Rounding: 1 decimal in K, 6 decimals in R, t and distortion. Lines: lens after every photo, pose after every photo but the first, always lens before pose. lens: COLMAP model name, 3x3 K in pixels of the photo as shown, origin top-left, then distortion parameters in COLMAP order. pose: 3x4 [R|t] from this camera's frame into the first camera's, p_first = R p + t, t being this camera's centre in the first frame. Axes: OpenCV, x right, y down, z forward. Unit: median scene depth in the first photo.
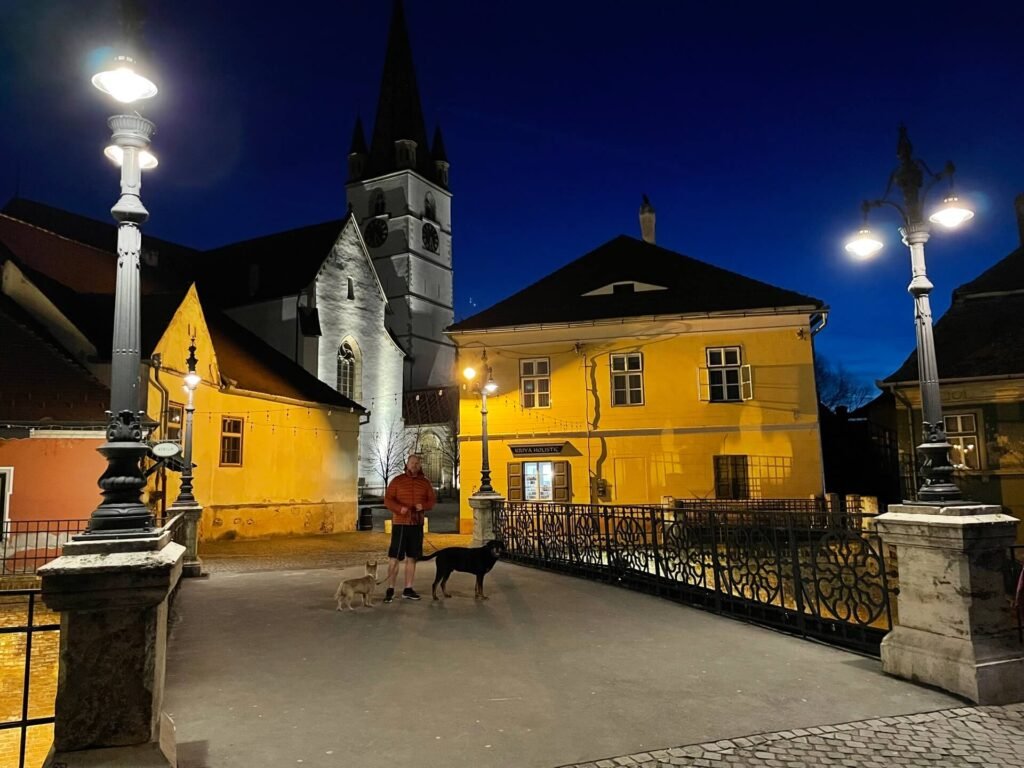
lens RADIAL K [[788.9, 0, 512.2], [0, 788.9, 385.4], [0, 0, 1]] dist [0.064787, -0.005513]
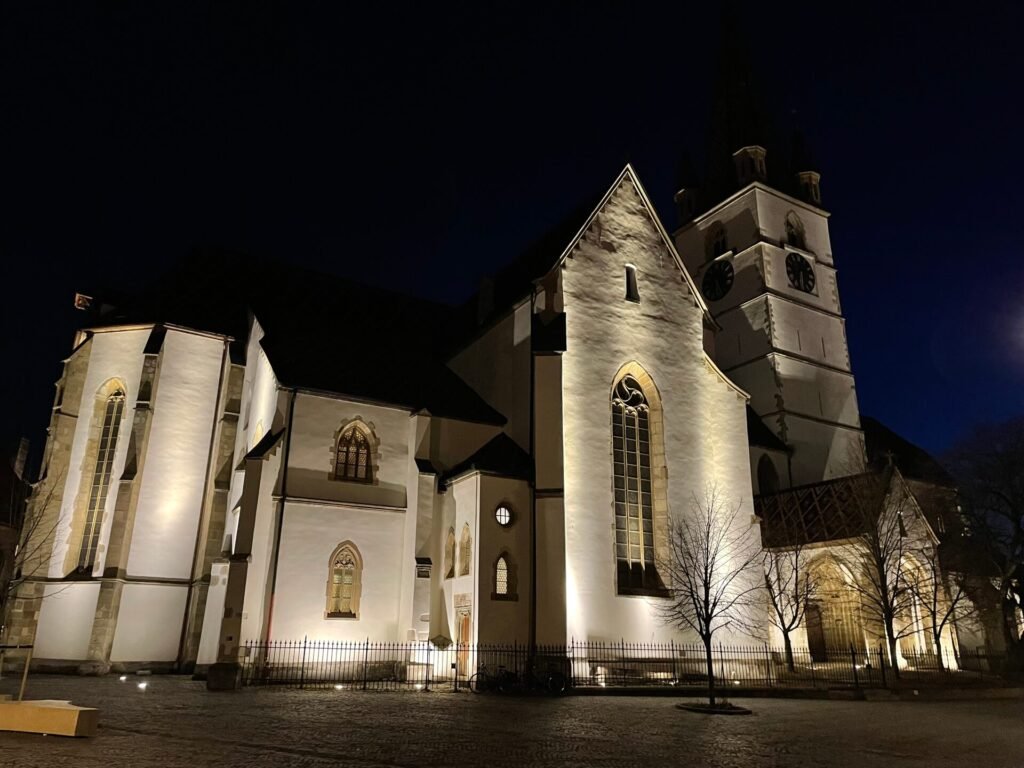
lens RADIAL K [[788.9, 0, 512.5], [0, 788.9, 385.3], [0, 0, 1]] dist [0.064787, -0.005513]
pose [[0.876537, -0.138102, -0.461098, -0.026546], [0.040421, 0.975692, -0.215386, 0.059785], [0.479635, 0.170156, 0.860812, 0.443872]]
